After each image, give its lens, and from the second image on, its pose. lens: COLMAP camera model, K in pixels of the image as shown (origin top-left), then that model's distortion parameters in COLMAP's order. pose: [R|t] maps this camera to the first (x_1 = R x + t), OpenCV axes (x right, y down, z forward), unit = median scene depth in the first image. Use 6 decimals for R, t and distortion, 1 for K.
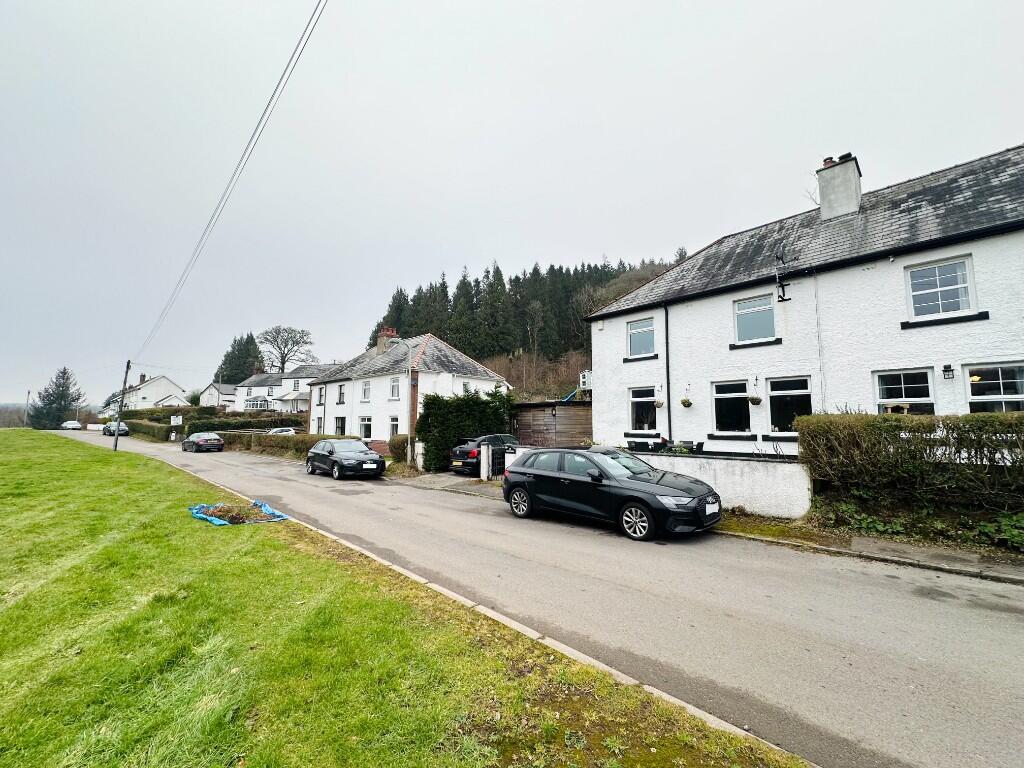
lens RADIAL K [[409.3, 0, 511.0], [0, 409.3, 378.5], [0, 0, 1]] dist [-0.001331, 0.000939]
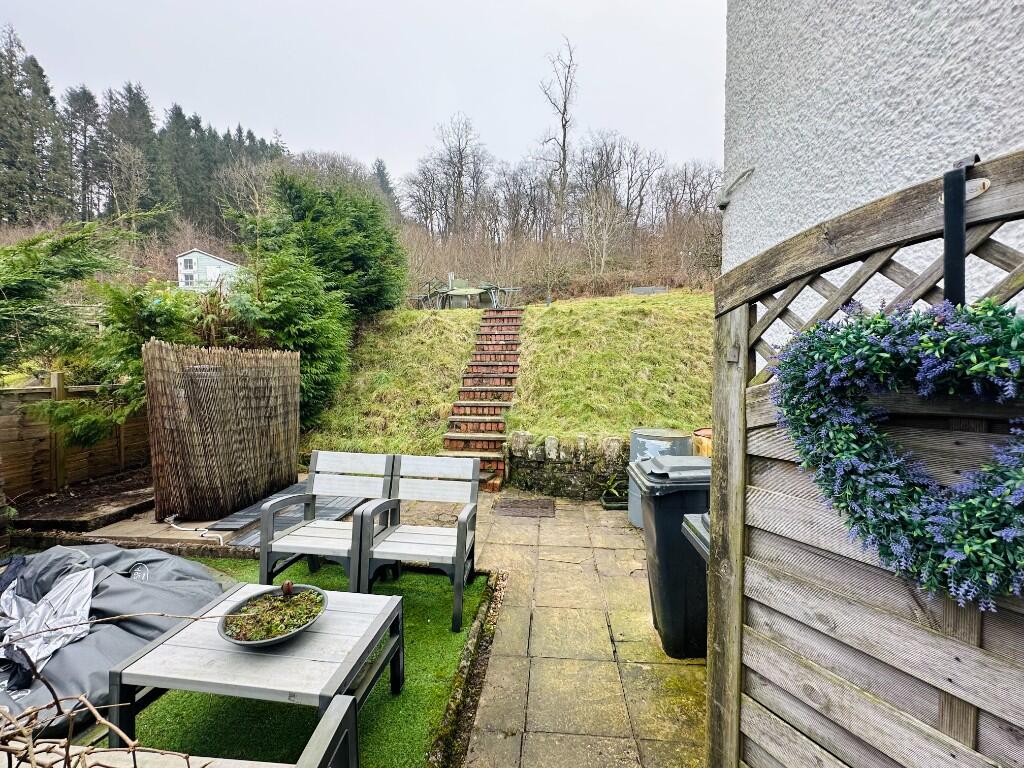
lens RADIAL K [[409.3, 0, 515.5], [0, 409.3, 379.8], [0, 0, 1]] dist [-0.001331, 0.000939]
pose [[0.742042, -0.031195, 0.669627, 0.527033], [-0.069052, 0.990046, 0.122641, 0.150835], [-0.666787, -0.137245, 0.732501, 1.624754]]
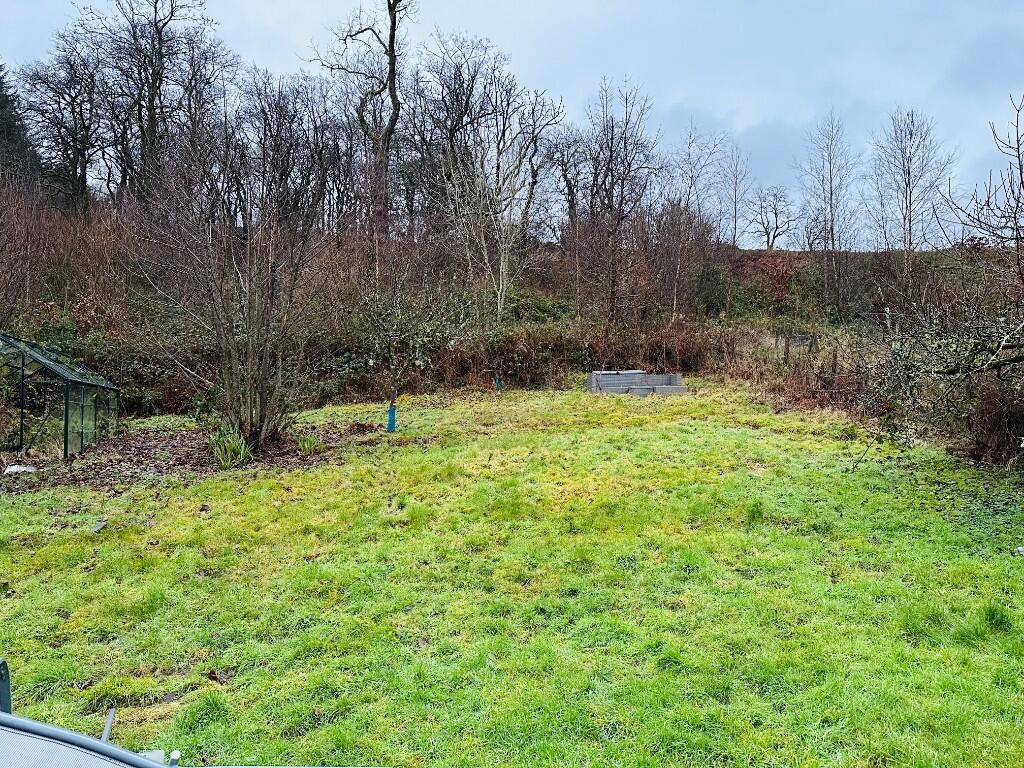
lens RADIAL K [[715.0, 0, 510.7], [0, 715.0, 392.4], [0, 0, 1]] dist [0.053217, -0.047836]
pose [[0.497622, 0.052532, 0.865802, 0.974977], [-0.082237, 0.996525, -0.013198, -0.008298], [-0.863487, -0.064634, 0.500213, 2.176695]]
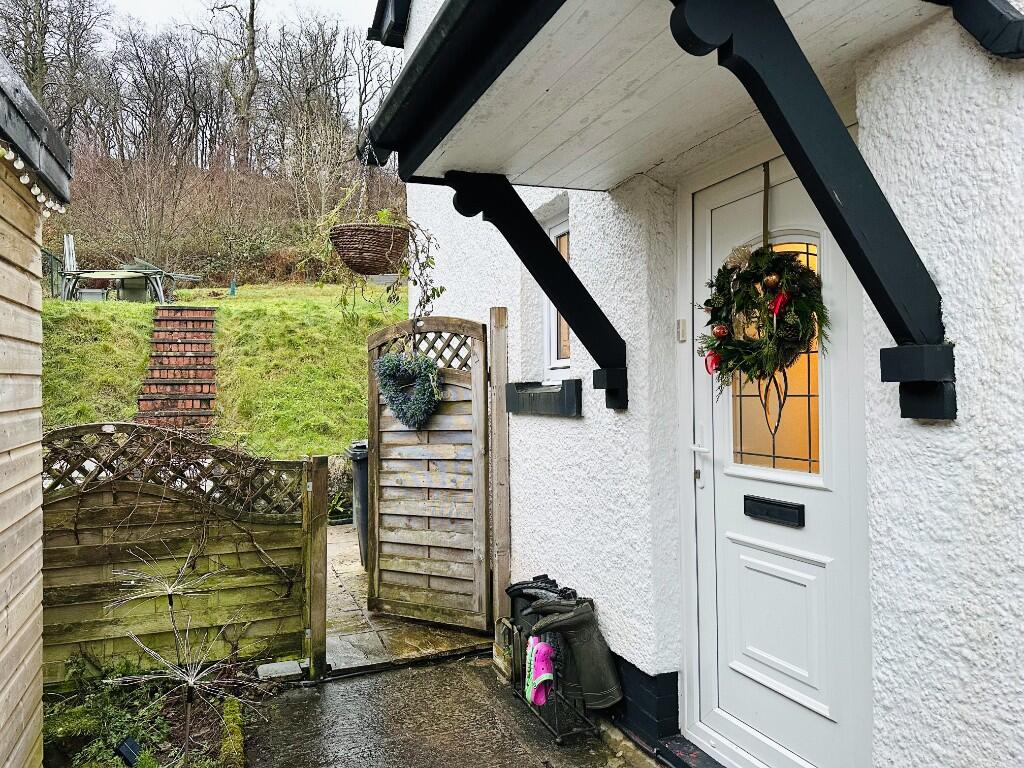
lens RADIAL K [[715.0, 0, 498.8], [0, 715.0, 380.8], [0, 0, 1]] dist [0.053217, -0.047836]
pose [[0.375446, 0.003408, 0.926838, 0.297302], [-0.092533, 0.995135, 0.033824, 0.142243], [-0.922213, -0.098462, 0.373935, 1.463012]]
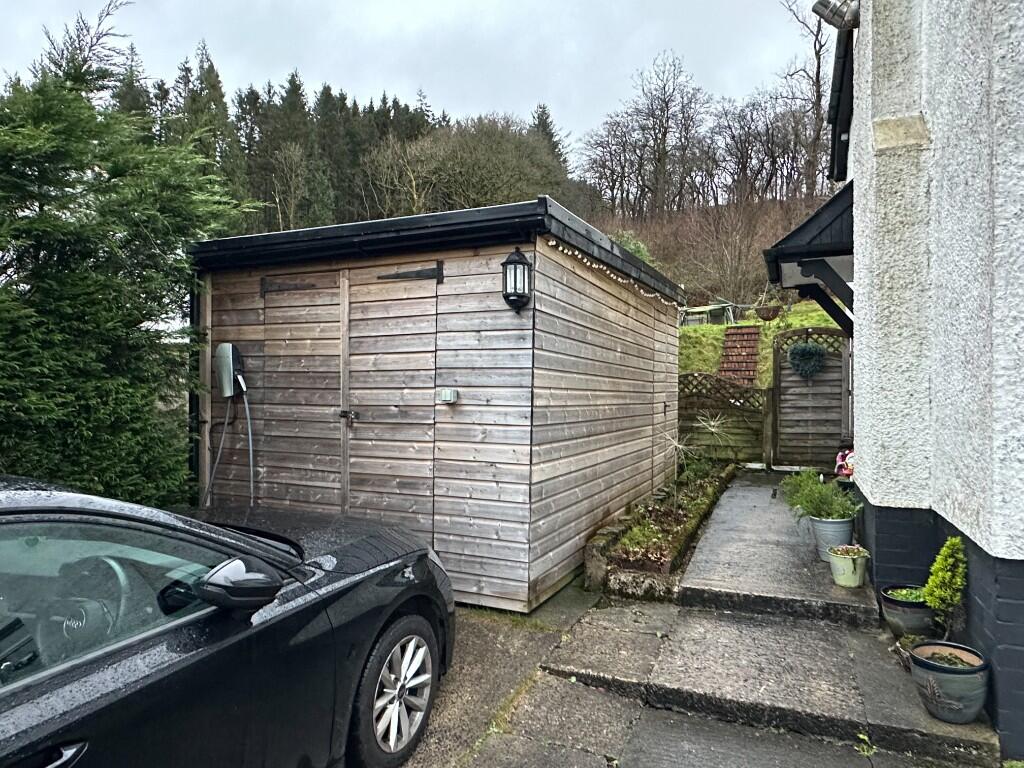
lens RADIAL K [[644.5, 0, 514.1], [0, 644.5, 387.2], [0, 0, 1]] dist [0.000736, 0.001982]
pose [[0.920953, 0.004752, 0.389646, 0.022975], [-0.046018, 0.994255, 0.096639, 0.136259], [-0.386948, -0.106931, 0.915881, 1.111278]]
